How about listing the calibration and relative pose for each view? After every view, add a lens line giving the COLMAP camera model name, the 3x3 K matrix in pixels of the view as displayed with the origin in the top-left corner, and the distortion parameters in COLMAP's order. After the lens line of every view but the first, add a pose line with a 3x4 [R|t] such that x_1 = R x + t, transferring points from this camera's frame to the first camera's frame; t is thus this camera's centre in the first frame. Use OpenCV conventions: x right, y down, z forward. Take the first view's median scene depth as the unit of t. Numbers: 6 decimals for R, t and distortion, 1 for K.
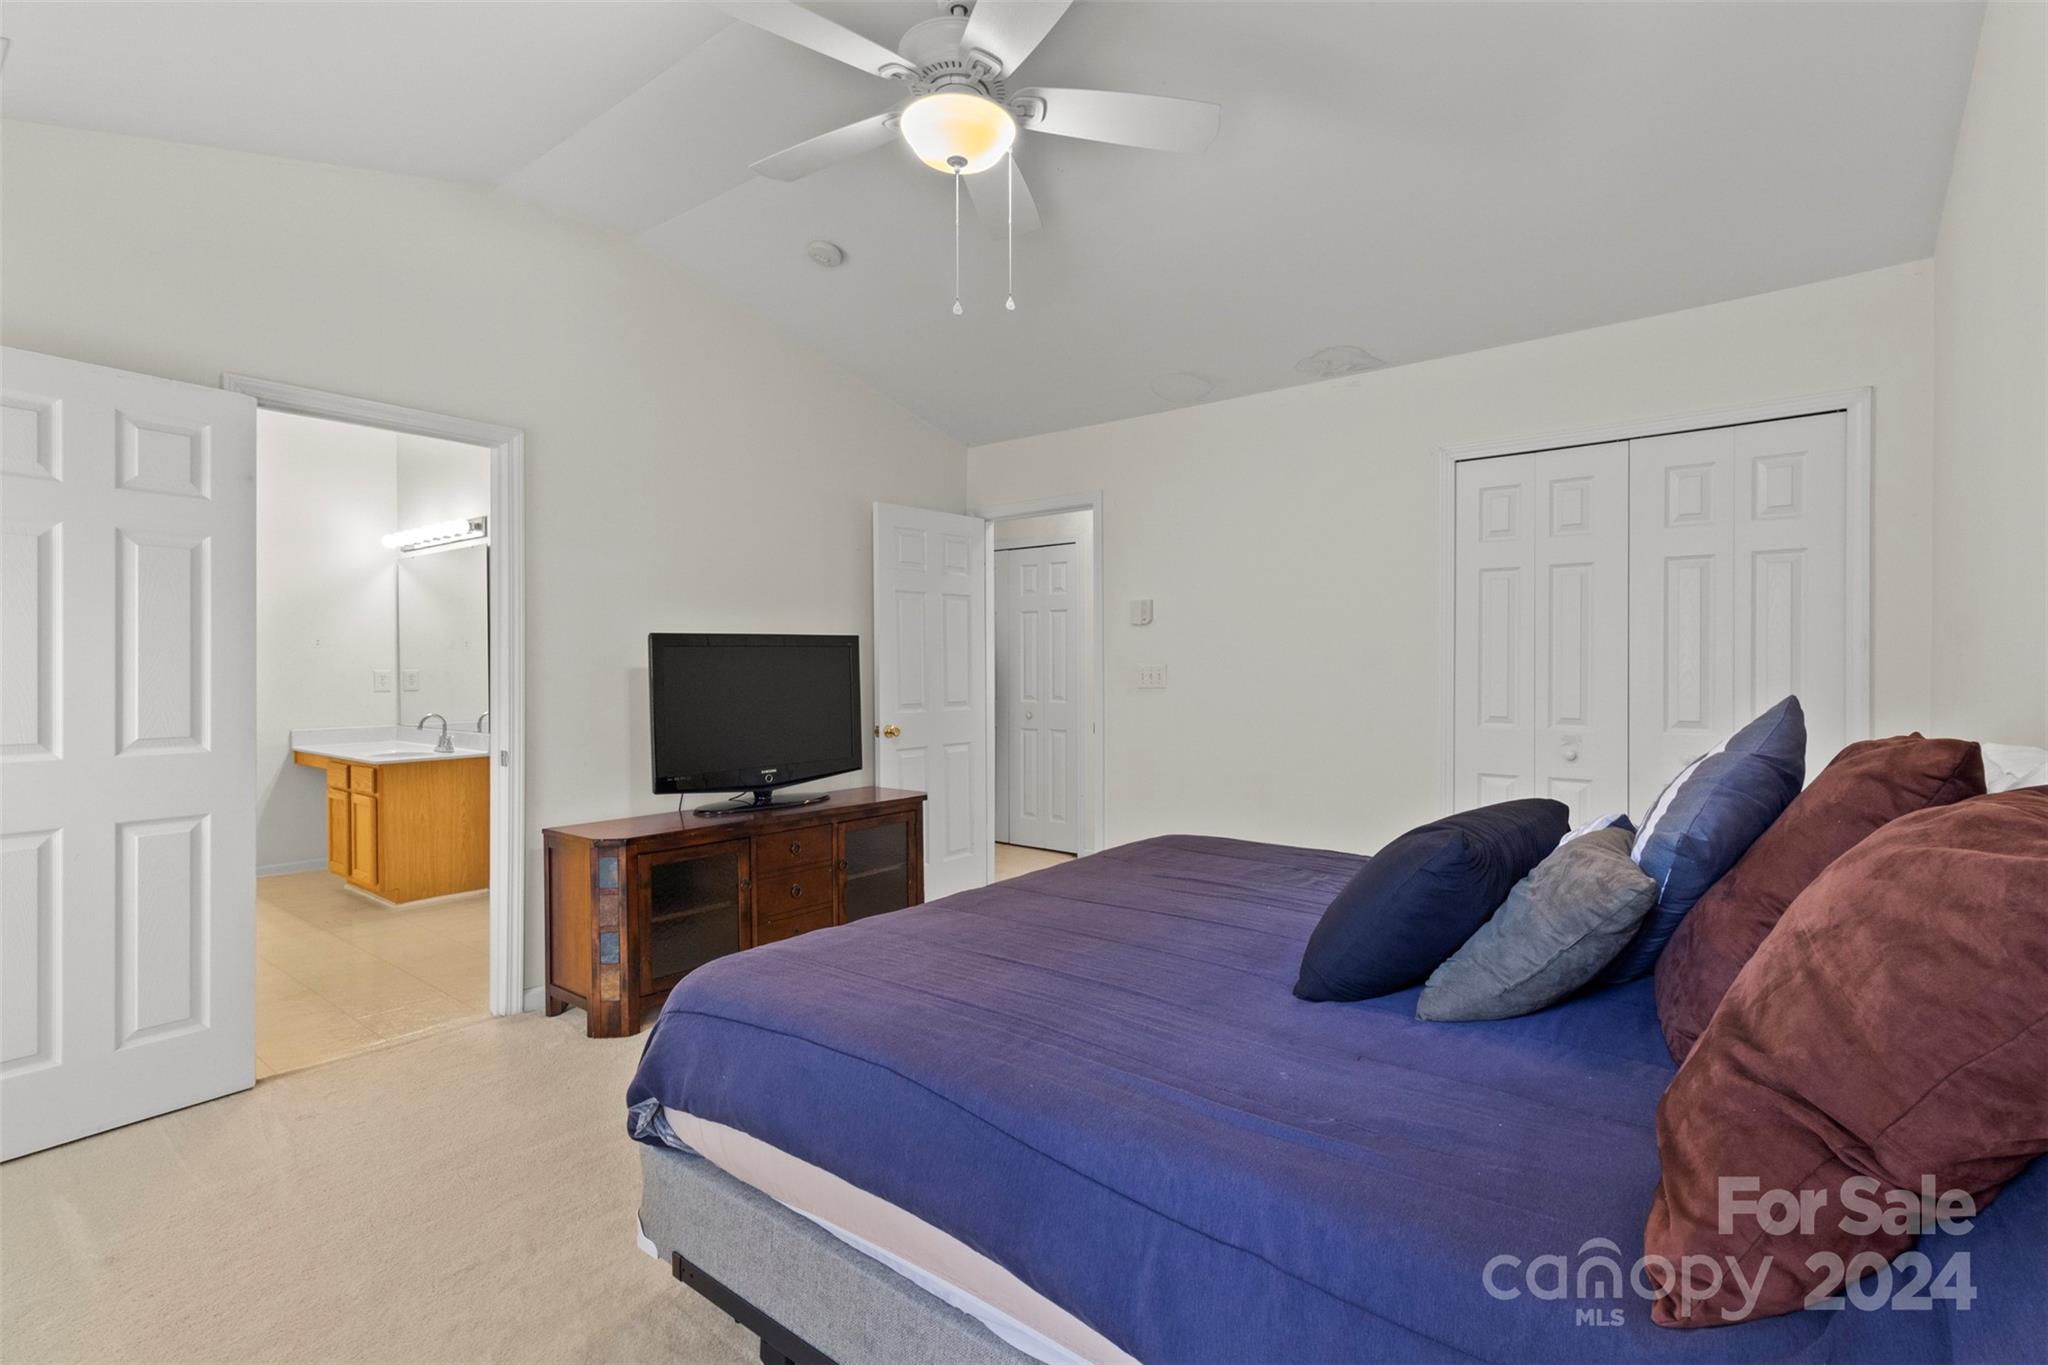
lens RADIAL K [[952.6, 0, 1034.7], [0, 952.6, 672.2], [0, 0, 1]] dist [0.001611, 0.000276]
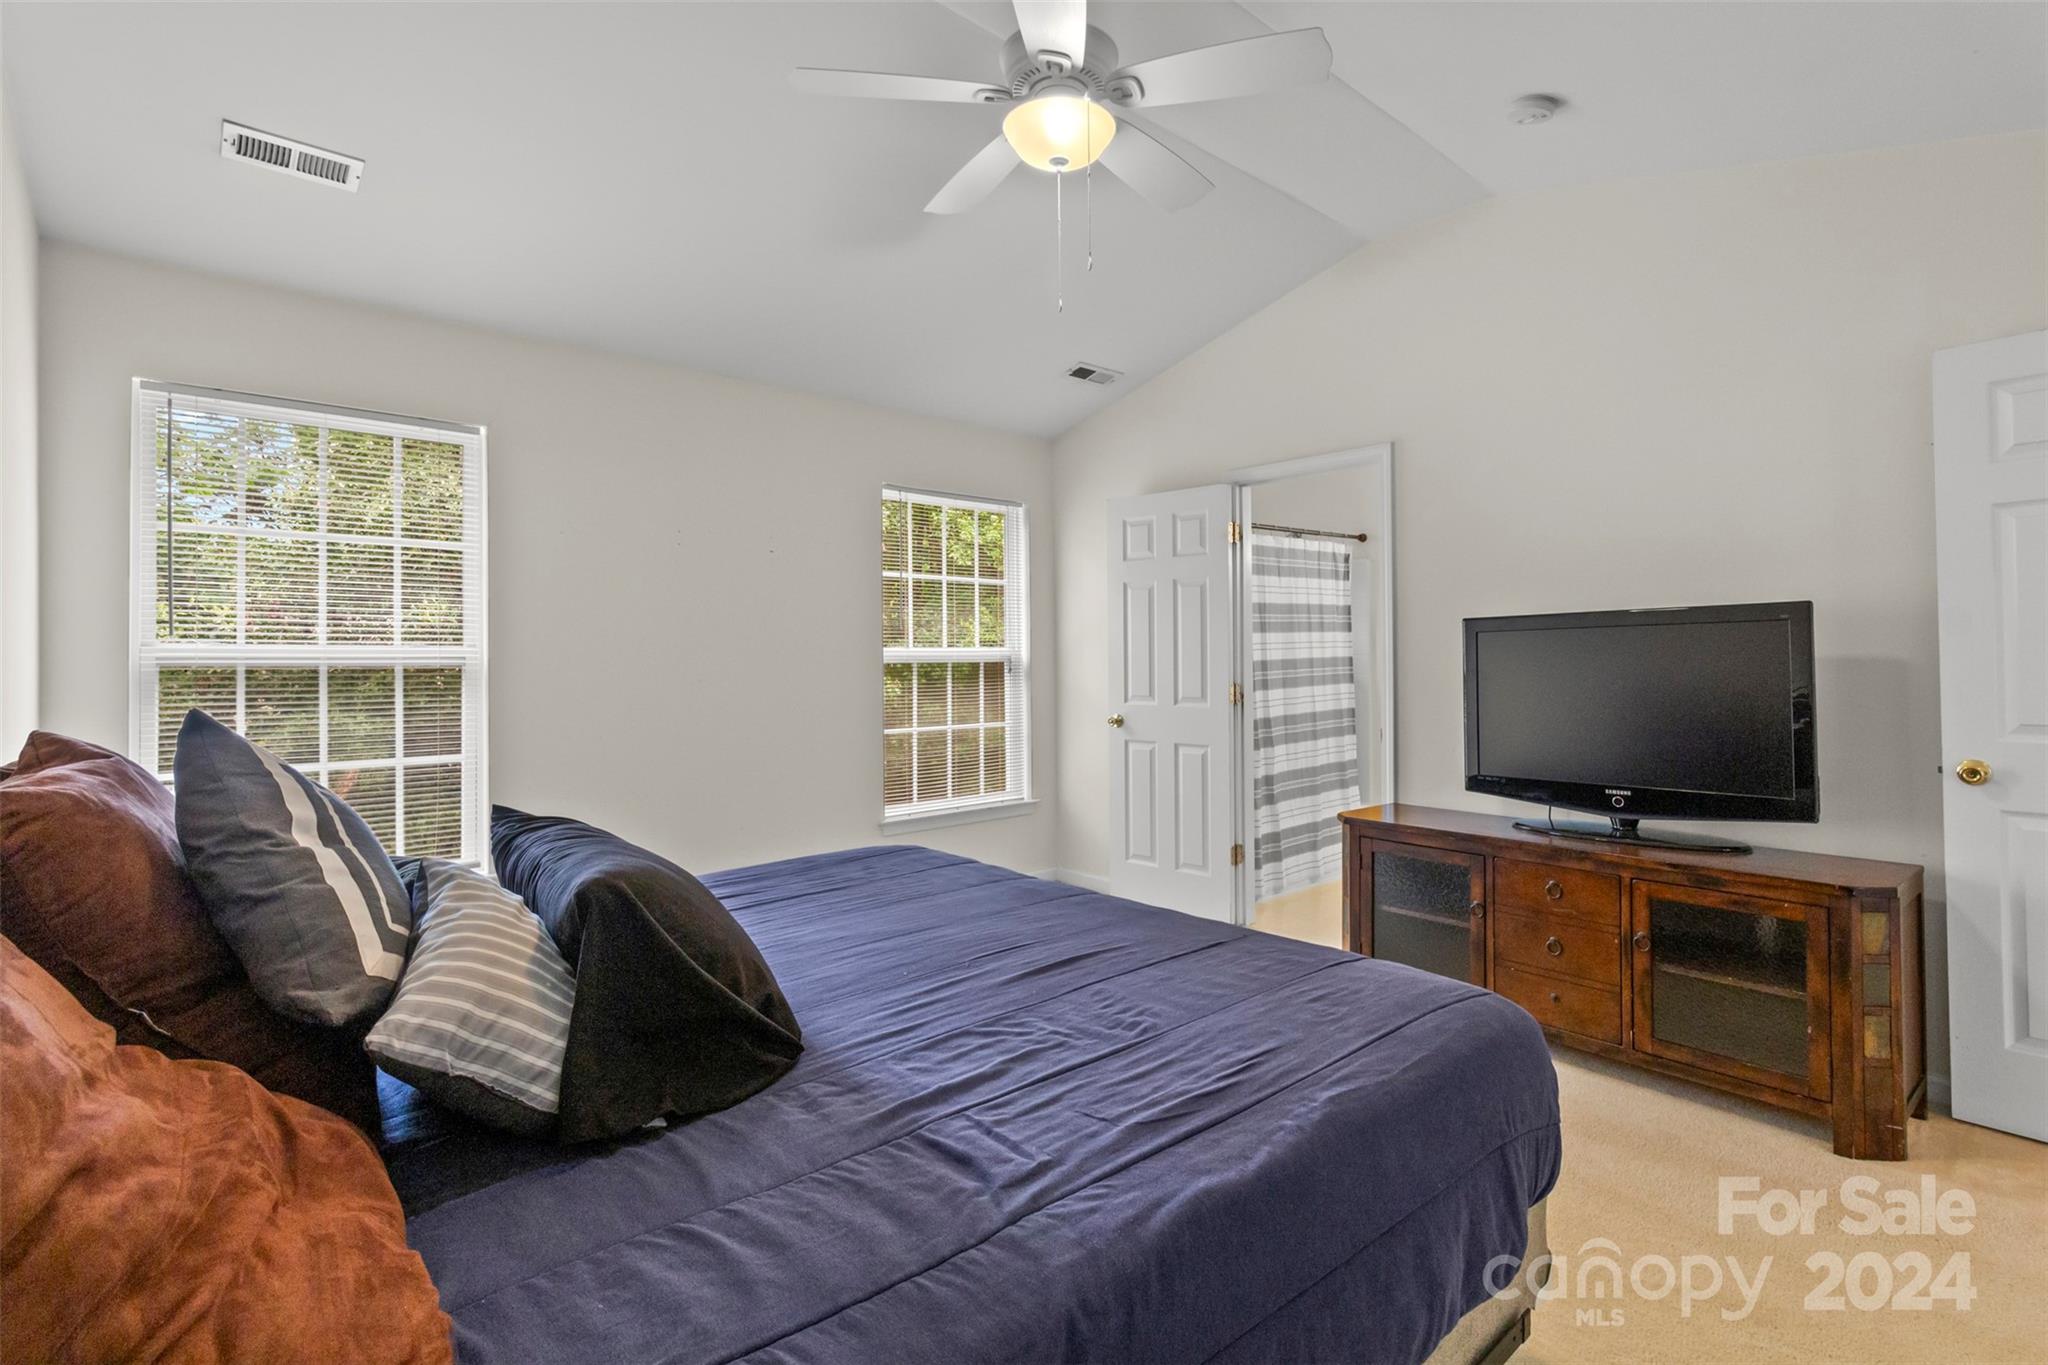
lens RADIAL K [[947.2, 0, 1036.2], [0, 947.2, 642.8], [0, 0, 1]] dist [-0.002237, -0.000294]
pose [[-0.176943, -0.010646, -0.984164, 0.430369], [0.003589, 0.999928, -0.011462, -0.006086], [0.984215, -0.005560, -0.176892, 0.540320]]
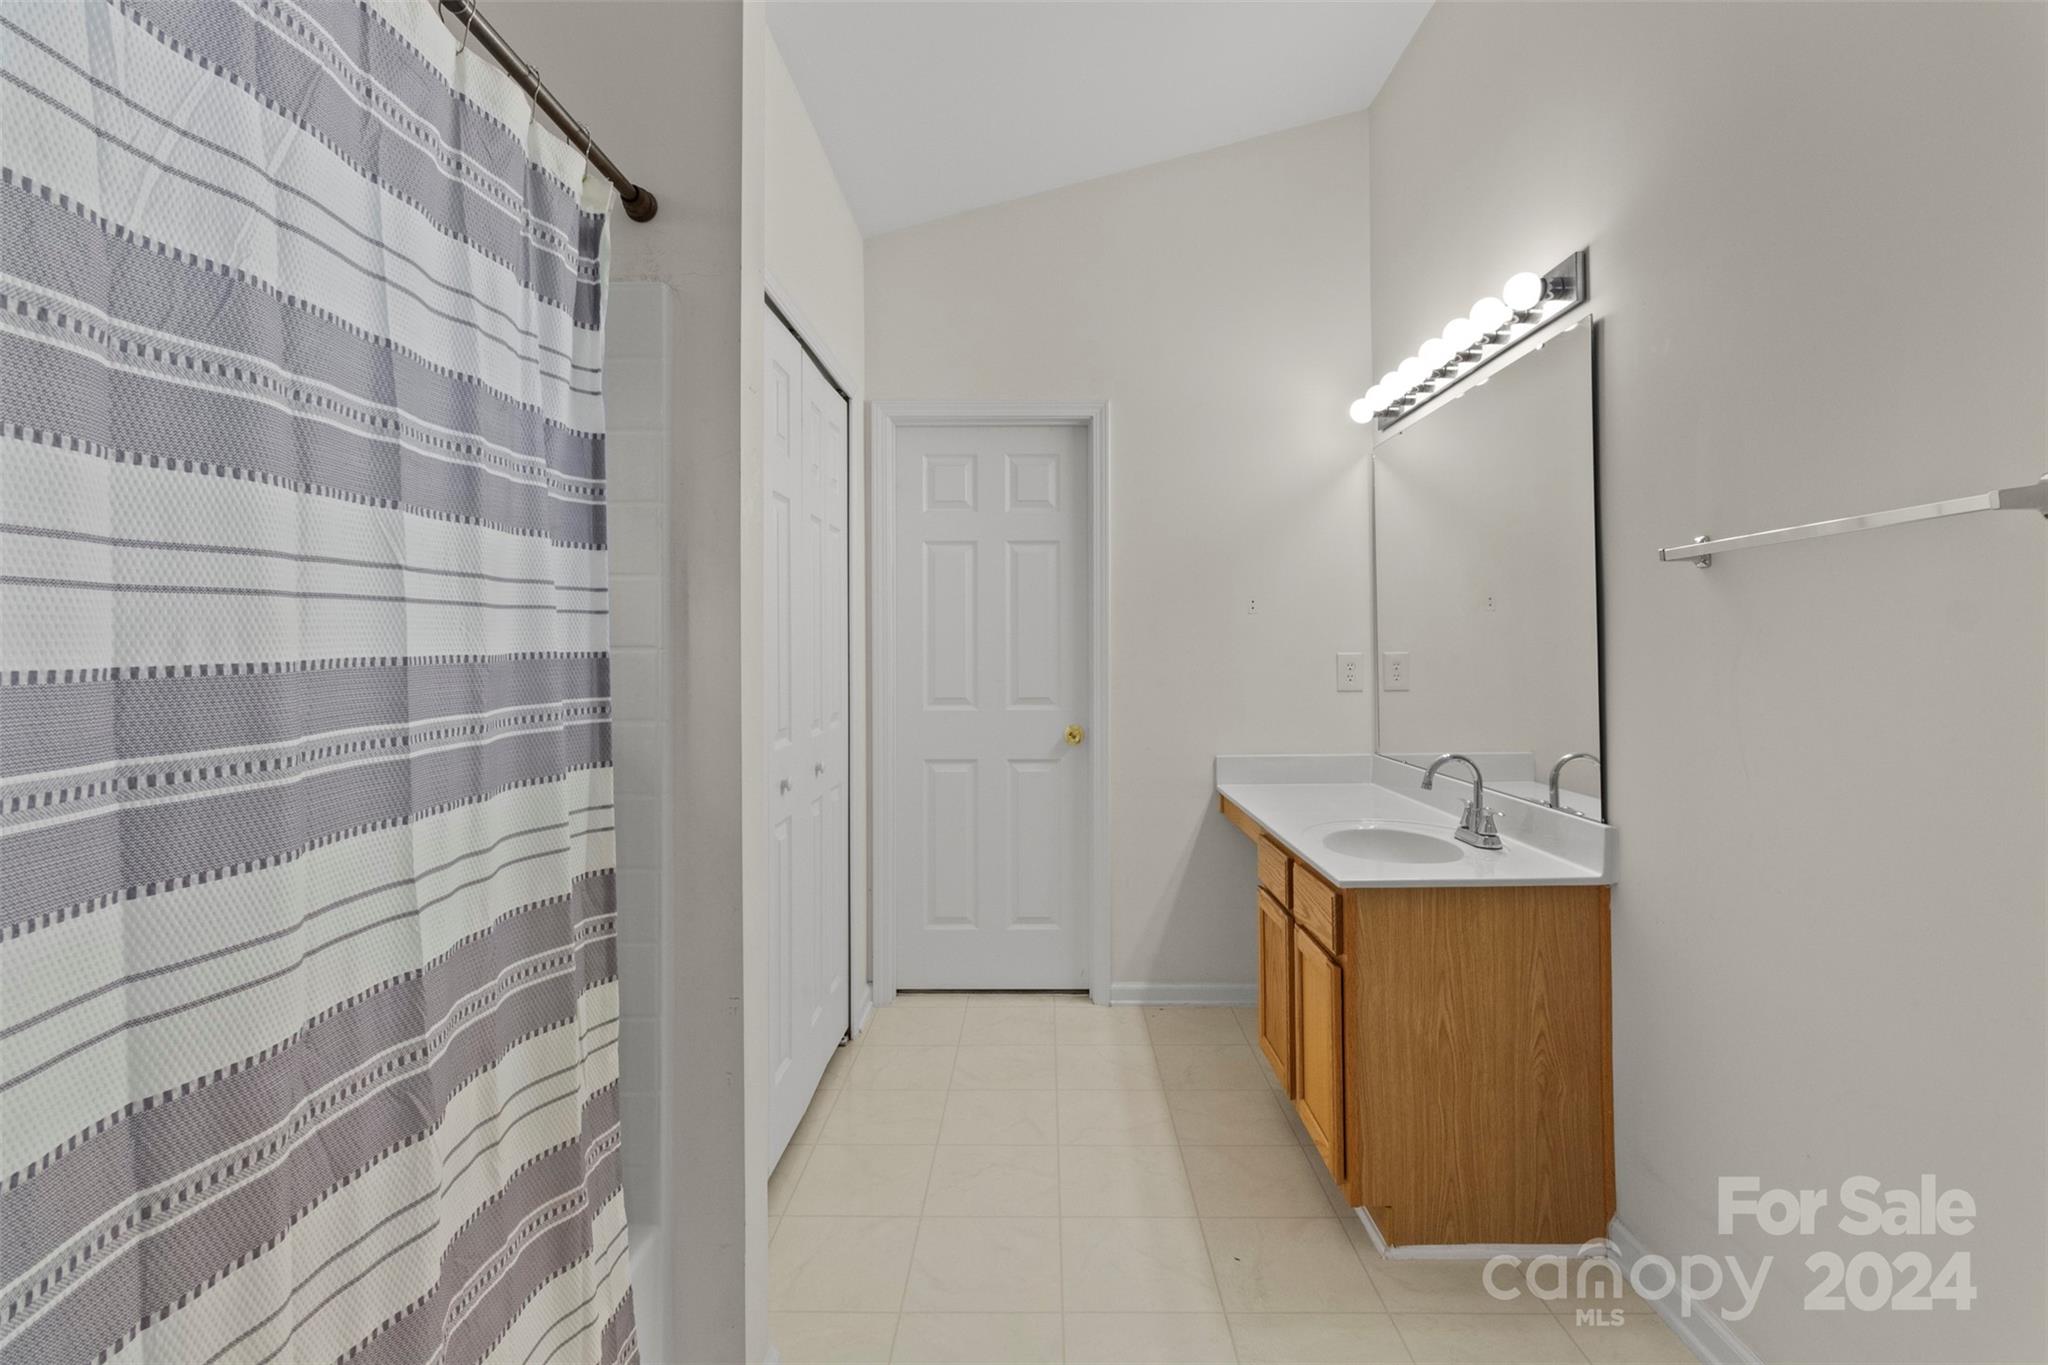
lens RADIAL K [[947.2, 0, 1036.2], [0, 947.2, 642.8], [0, 0, 1]] dist [-0.002237, -0.000294]
pose [[0.611663, -0.006677, -0.791090, -0.444995], [-0.001643, 0.999952, -0.009709, -0.001796], [0.791117, 0.007238, 0.611622, 0.641566]]
